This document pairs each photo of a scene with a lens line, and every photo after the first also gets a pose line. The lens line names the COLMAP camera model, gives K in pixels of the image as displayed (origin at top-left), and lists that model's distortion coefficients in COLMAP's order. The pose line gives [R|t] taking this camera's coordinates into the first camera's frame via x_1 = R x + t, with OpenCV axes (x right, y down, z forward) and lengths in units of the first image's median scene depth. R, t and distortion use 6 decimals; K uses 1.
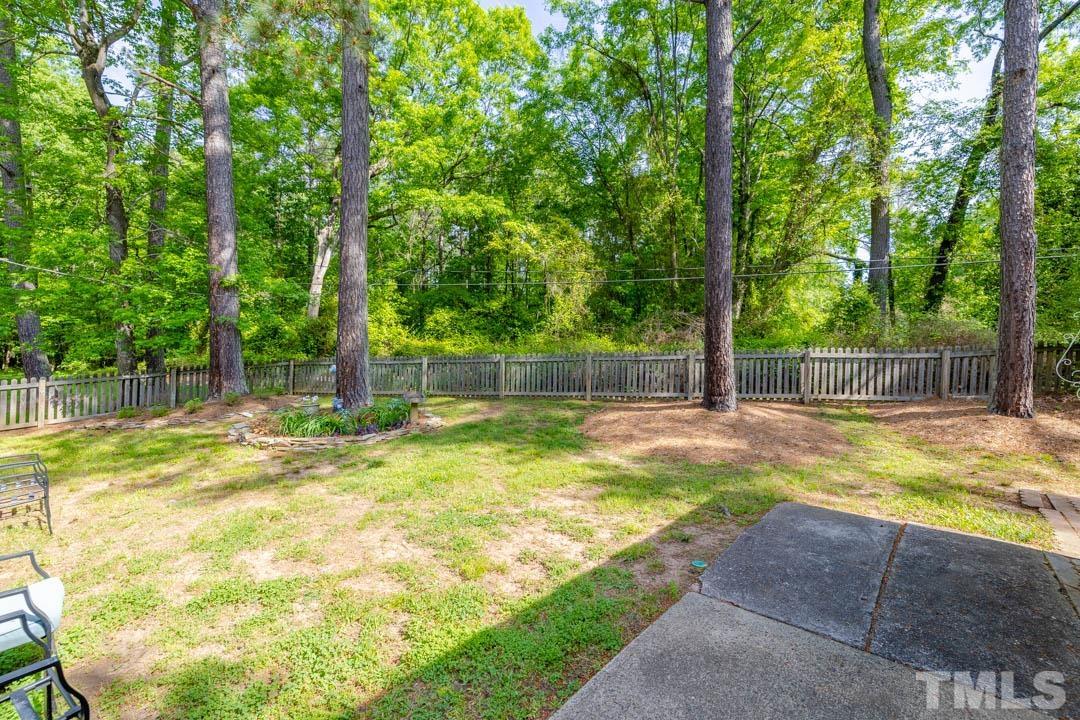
lens RADIAL K [[460.9, 0, 548.2], [0, 460.9, 351.6], [0, 0, 1]] dist [0.002310, -0.001604]
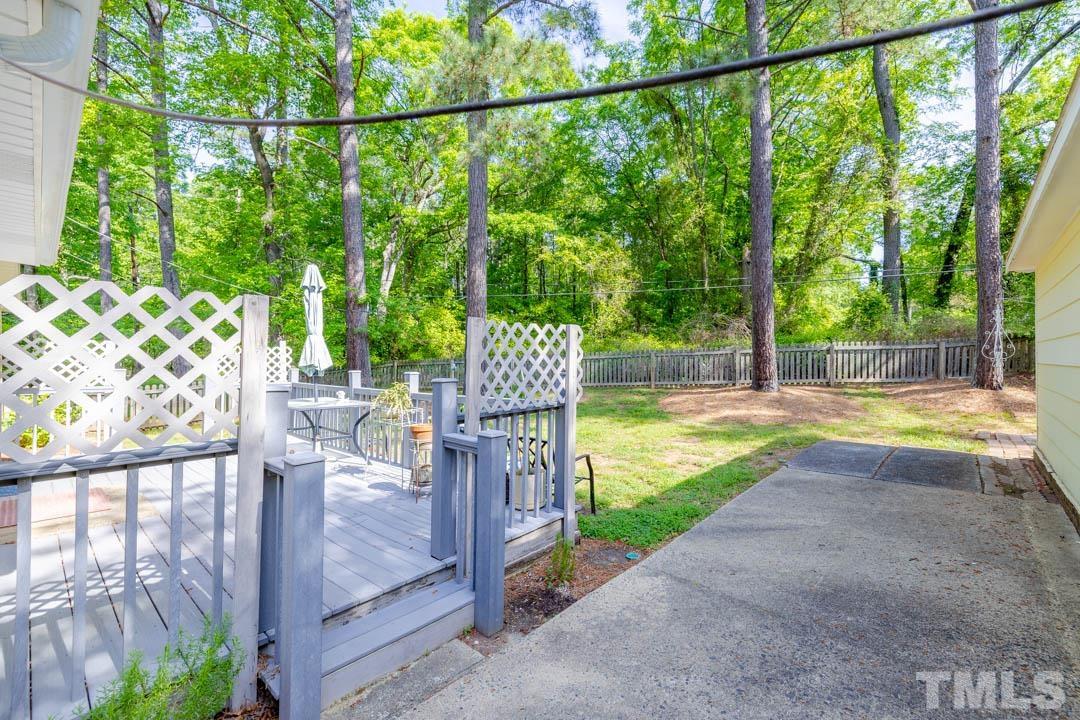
lens RADIAL K [[460.9, 0, 551.0], [0, 460.9, 353.0], [0, 0, 1]] dist [0.002310, -0.001604]
pose [[0.999493, -0.021610, -0.023375, -0.143689], [0.021667, 0.999763, 0.002179, 0.001652], [0.023322, -0.002684, 0.999724, -0.227492]]
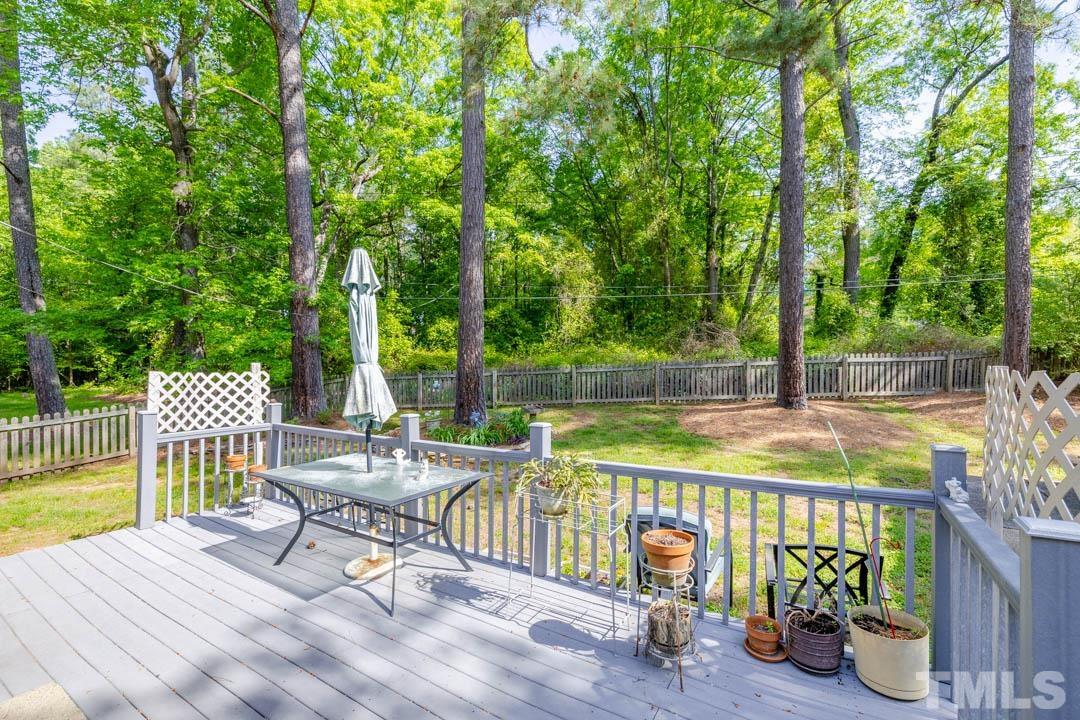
lens RADIAL K [[460.9, 0, 541.8], [0, 460.9, 365.3], [0, 0, 1]] dist [0.002310, -0.001604]
pose [[0.989174, -0.027842, 0.144082, -0.327229], [0.024231, 0.999348, 0.026755, -0.025034], [-0.144733, -0.022974, 0.989204, -0.066942]]
